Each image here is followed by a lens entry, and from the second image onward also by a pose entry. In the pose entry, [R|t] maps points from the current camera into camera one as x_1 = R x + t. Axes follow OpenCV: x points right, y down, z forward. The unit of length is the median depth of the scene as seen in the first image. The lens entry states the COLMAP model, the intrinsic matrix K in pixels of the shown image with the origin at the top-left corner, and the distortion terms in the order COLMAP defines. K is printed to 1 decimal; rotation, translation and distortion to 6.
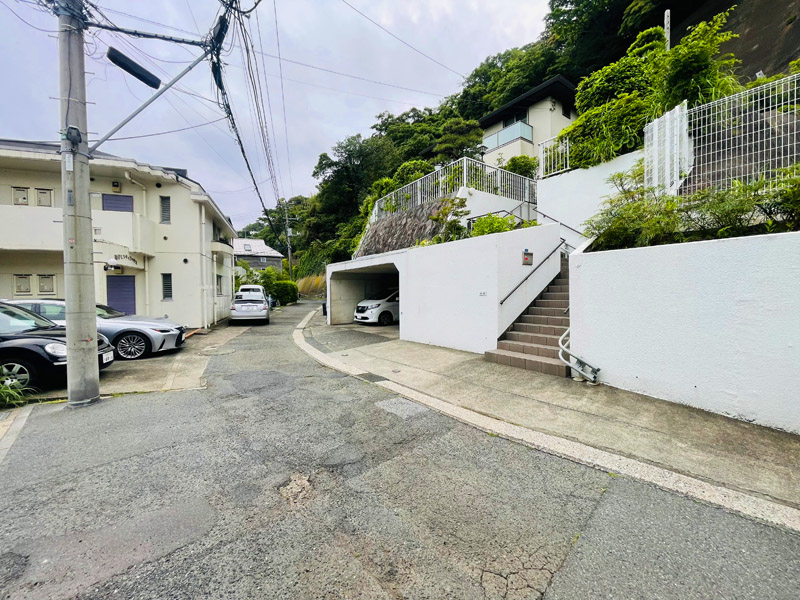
lens RADIAL K [[323.4, 0, 401.3], [0, 323.4, 296.9], [0, 0, 1]] dist [-0.001722, 0.000445]
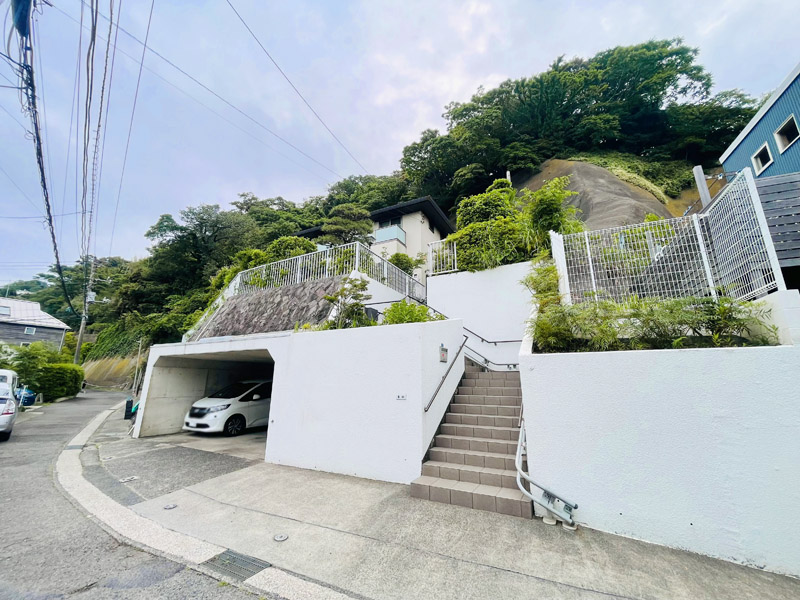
lens RADIAL K [[323.4, 0, 401.3], [0, 323.4, 296.9], [0, 0, 1]] dist [-0.001722, 0.000445]
pose [[0.897402, 0.130219, 0.421559, -0.057250], [-0.010720, 0.961608, -0.274218, -0.014941], [-0.441083, 0.241565, 0.864345, 0.137801]]
